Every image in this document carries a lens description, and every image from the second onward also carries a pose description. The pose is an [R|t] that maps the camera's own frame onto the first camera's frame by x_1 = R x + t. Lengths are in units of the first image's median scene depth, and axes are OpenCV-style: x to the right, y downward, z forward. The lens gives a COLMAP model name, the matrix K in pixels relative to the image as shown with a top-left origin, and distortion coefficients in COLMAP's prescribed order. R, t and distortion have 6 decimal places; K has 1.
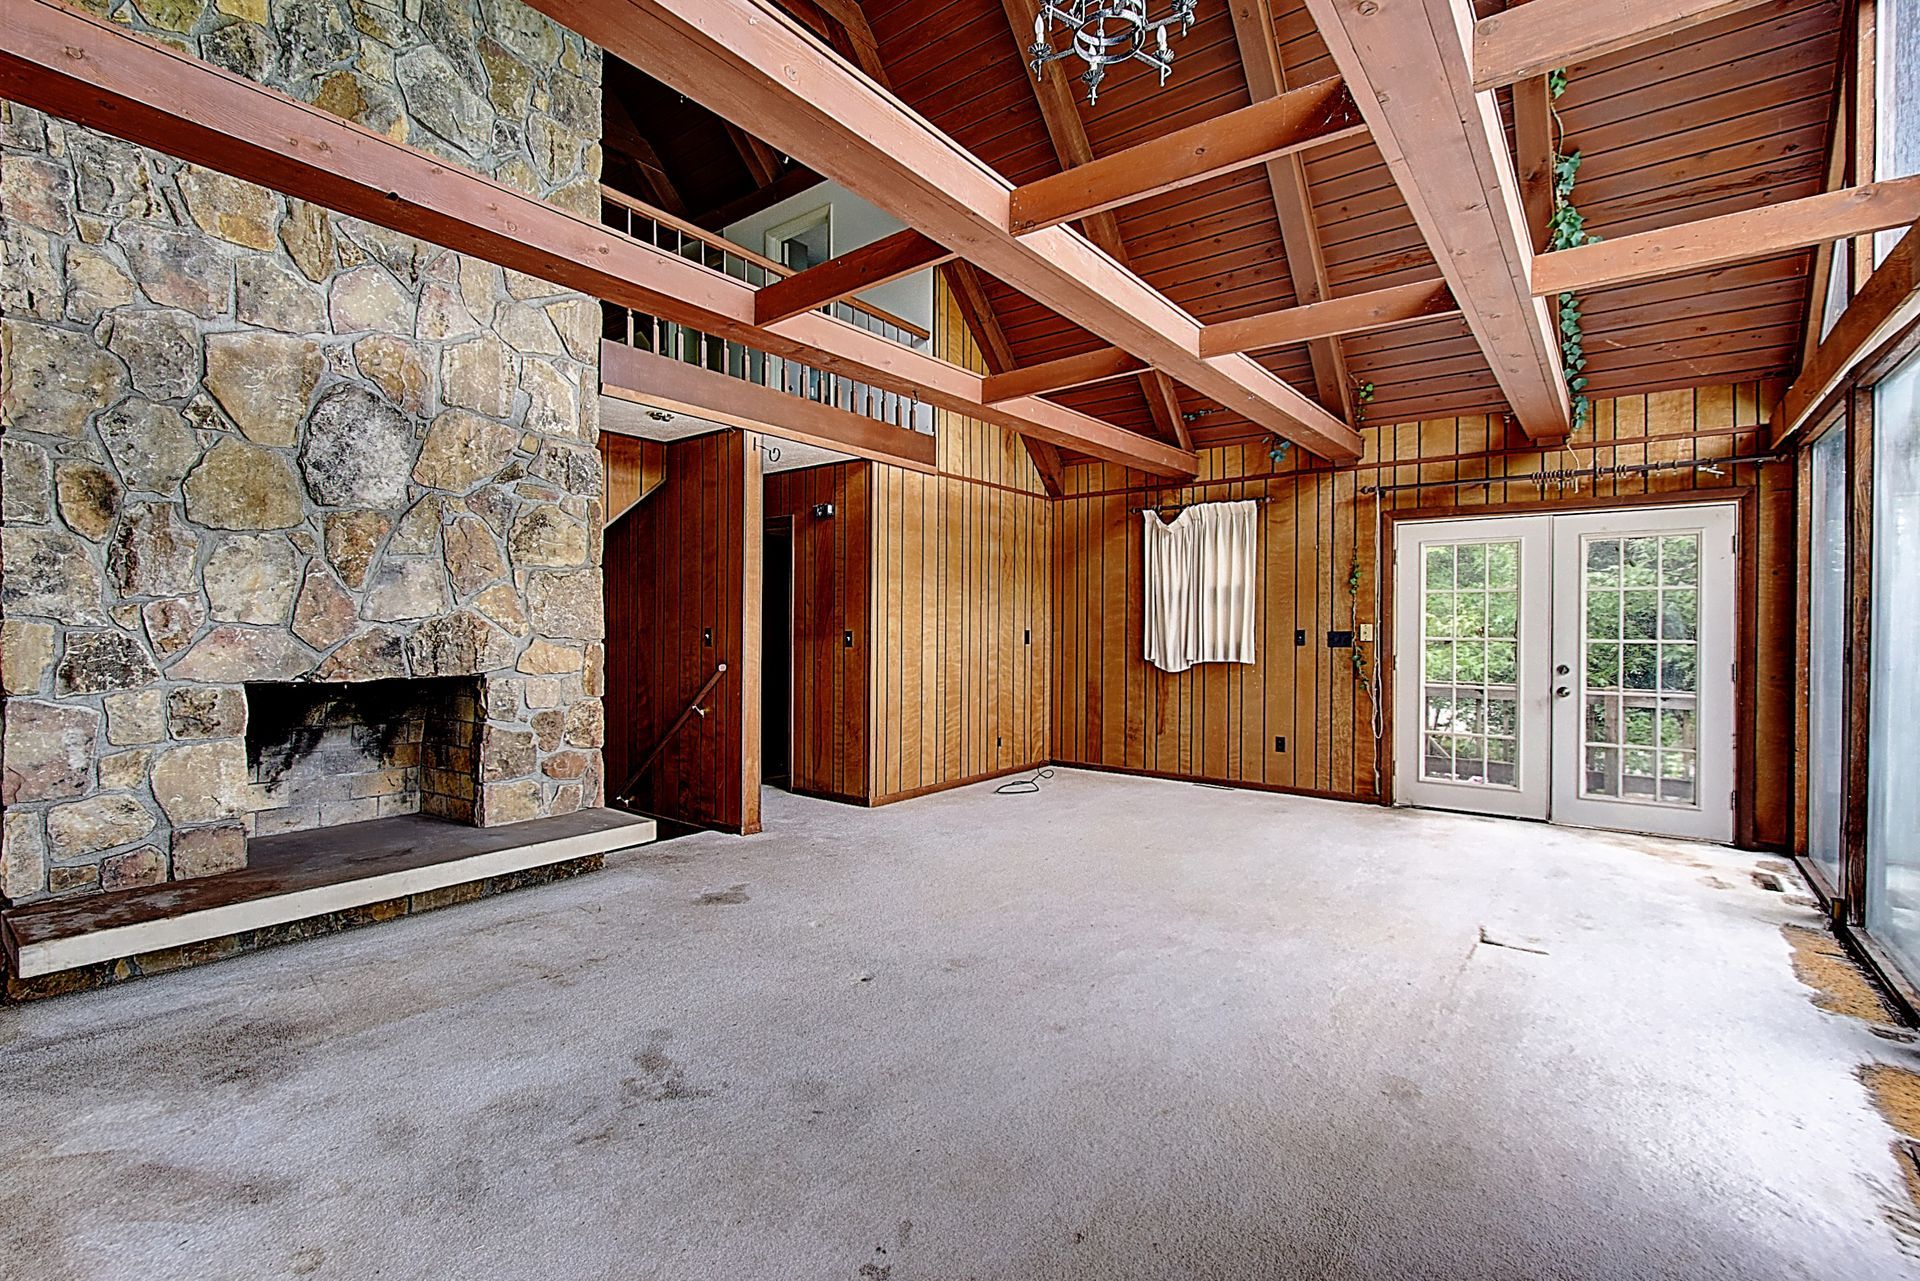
lens RADIAL K [[852.3, 0, 957.4], [0, 852.3, 635.8], [0, 0, 1]] dist [0.006110, -0.005218]
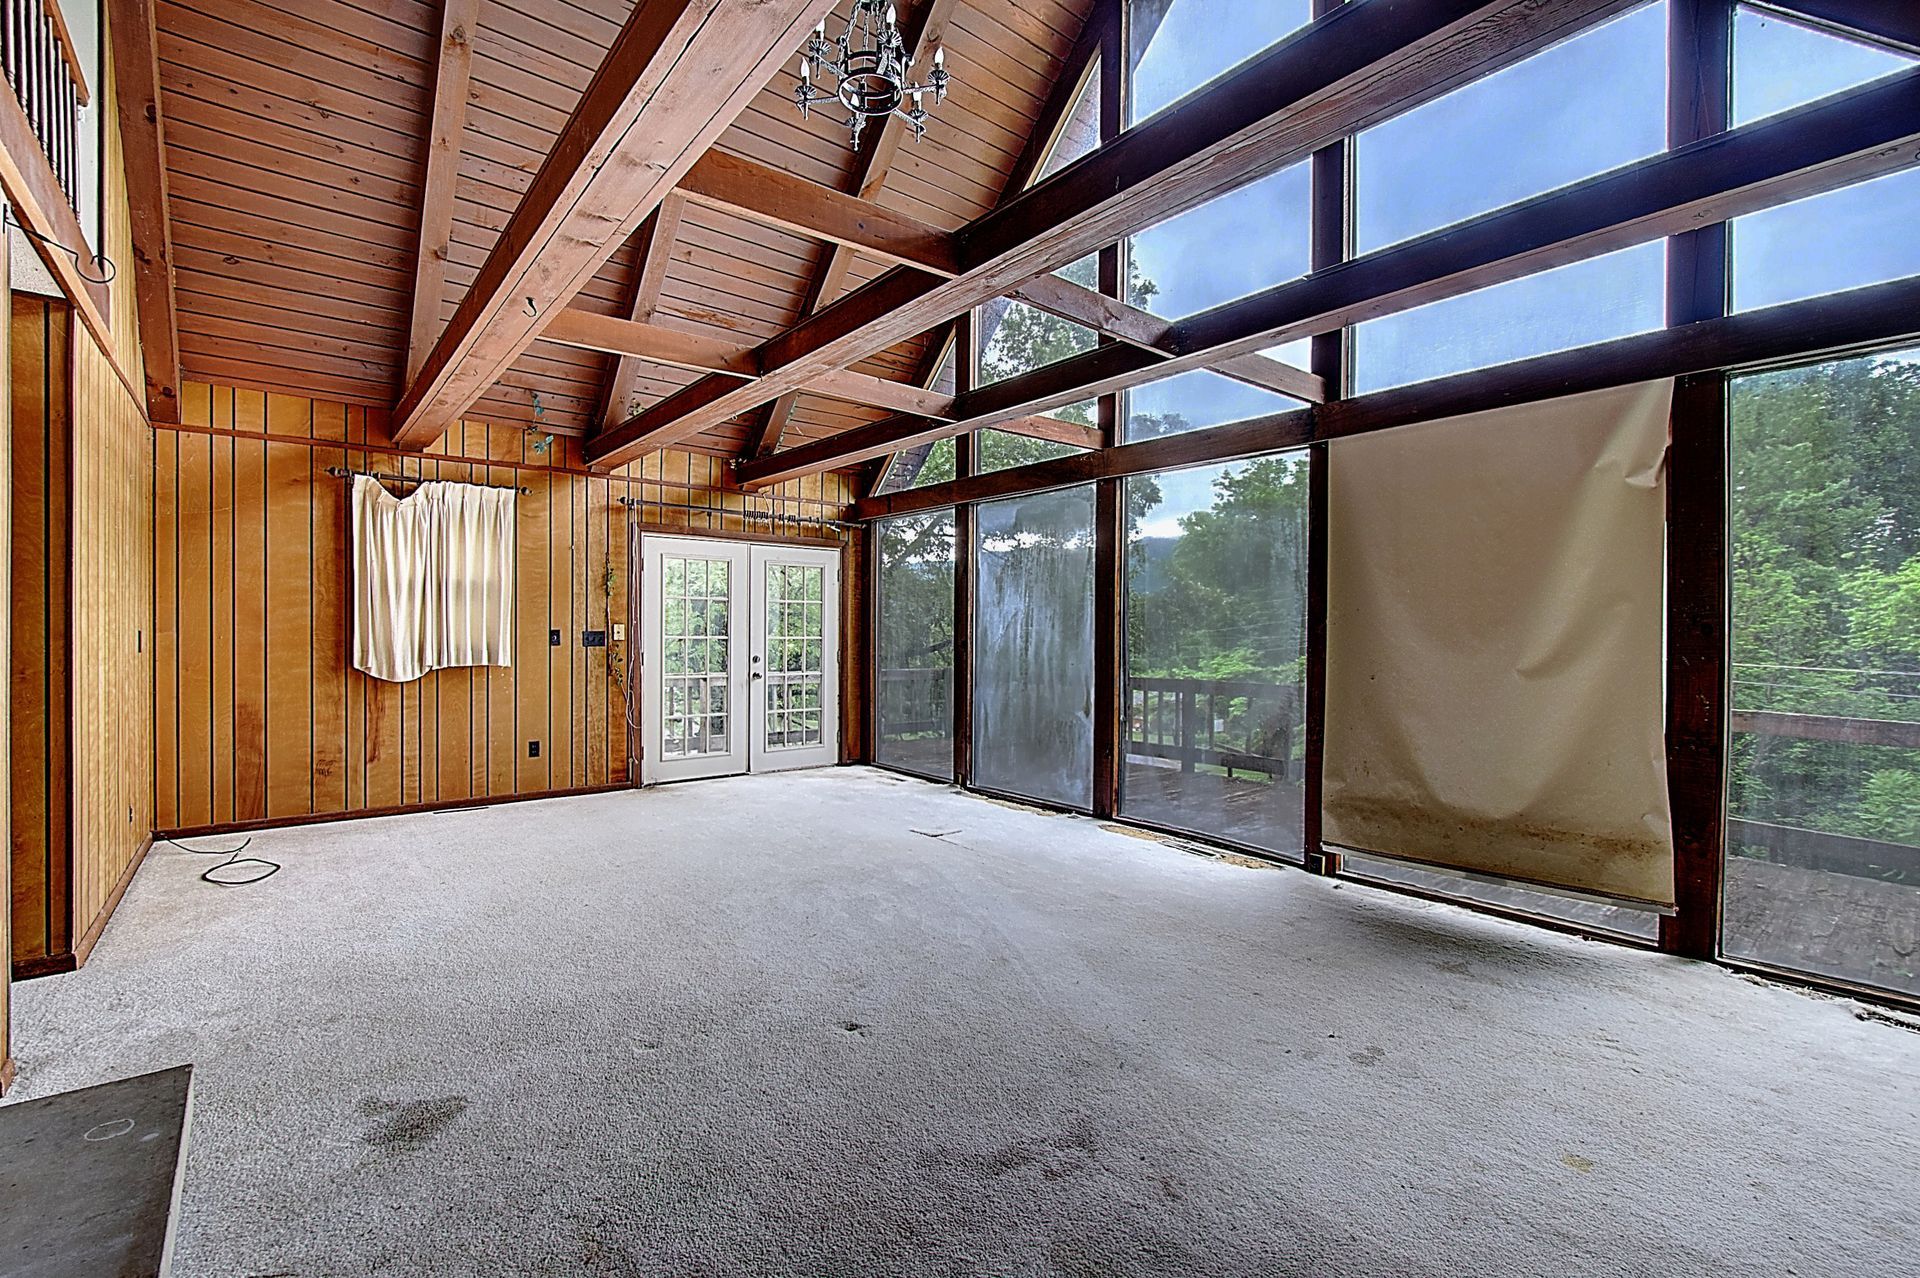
lens RADIAL K [[852.3, 0, 947.6], [0, 852.3, 624.9], [0, 0, 1]] dist [0.006110, -0.005218]
pose [[0.230572, 0.004611, 0.973044, -0.531841], [0.004834, 0.999971, -0.005884, -0.004984], [-0.973043, 0.006060, 0.230543, 0.391964]]
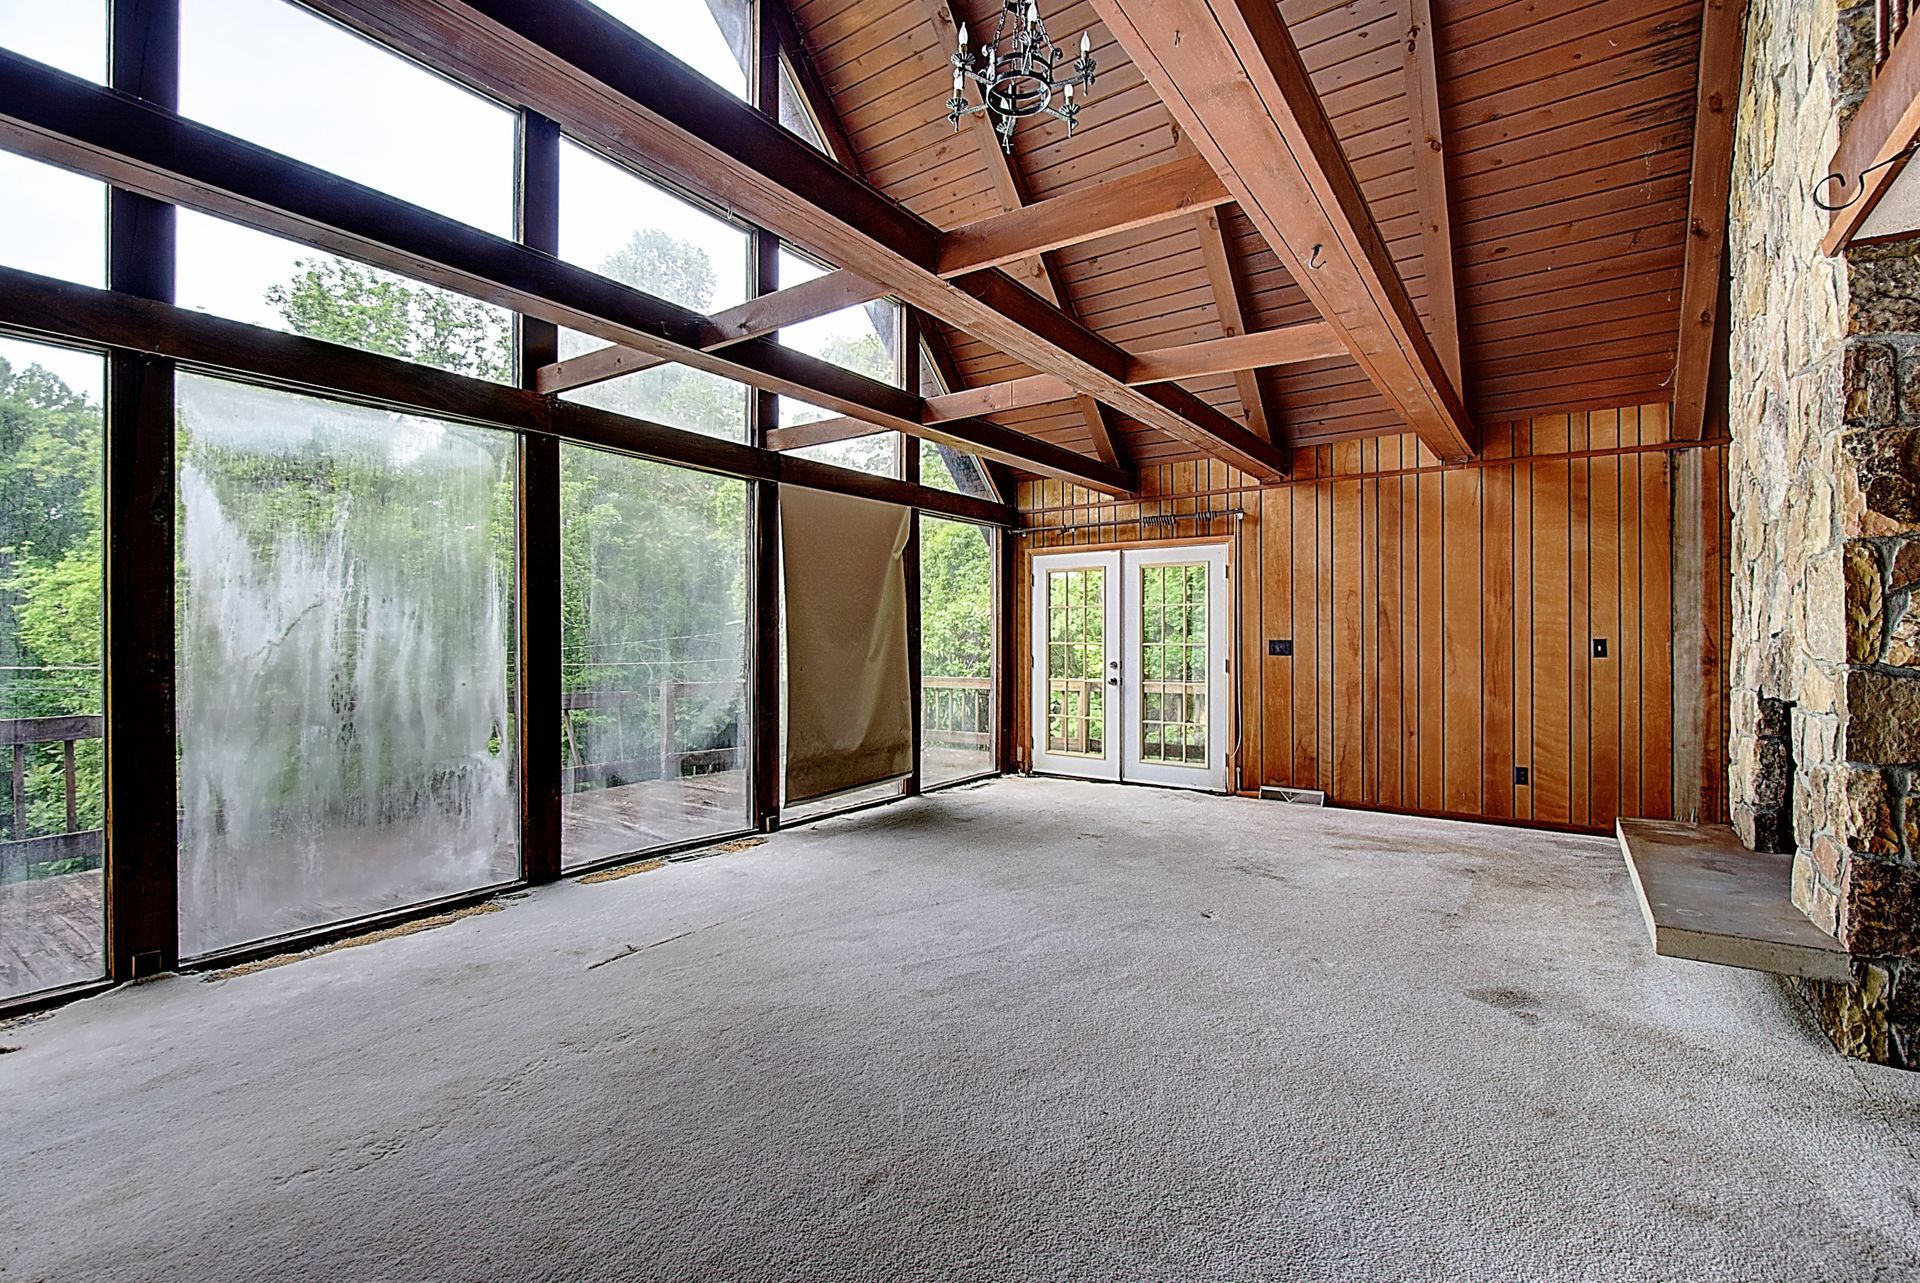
lens RADIAL K [[852.3, 0, 967.0], [0, 852.3, 651.6], [0, 0, 1]] dist [0.006110, -0.005218]
pose [[-0.998559, -0.007256, -0.053179, 0.179876], [-0.008831, 0.999527, 0.029450, -0.013714], [0.052940, 0.029877, -0.998151, 1.254555]]
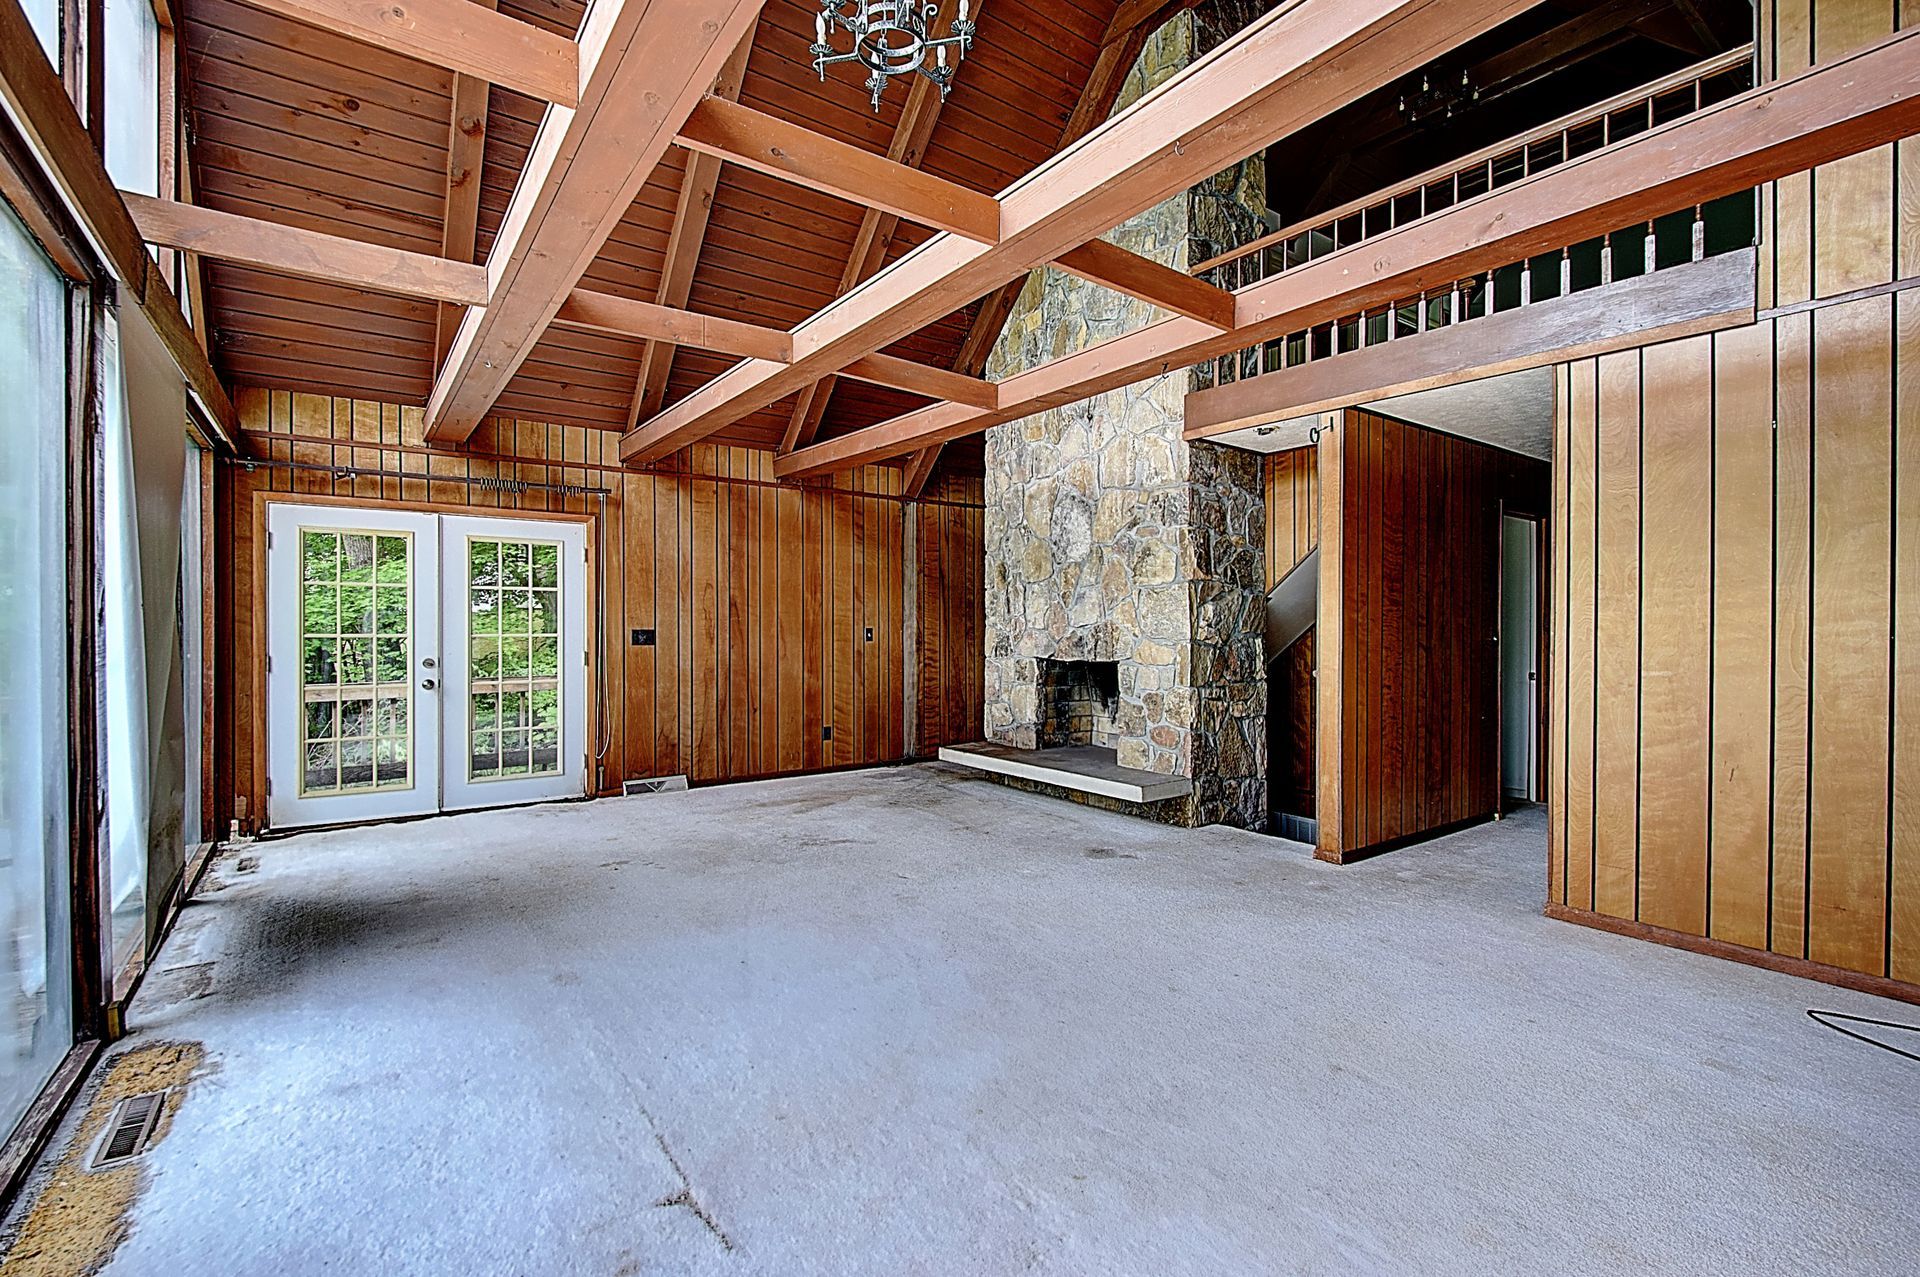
lens RADIAL K [[852.3, 0, 954.4], [0, 852.3, 636.9], [0, 0, 1]] dist [0.006110, -0.005218]
pose [[-0.276739, 0.003055, -0.960940, 0.686133], [-0.015405, 0.999852, 0.007615, -0.003936], [0.960822, 0.016910, -0.276651, 0.821523]]
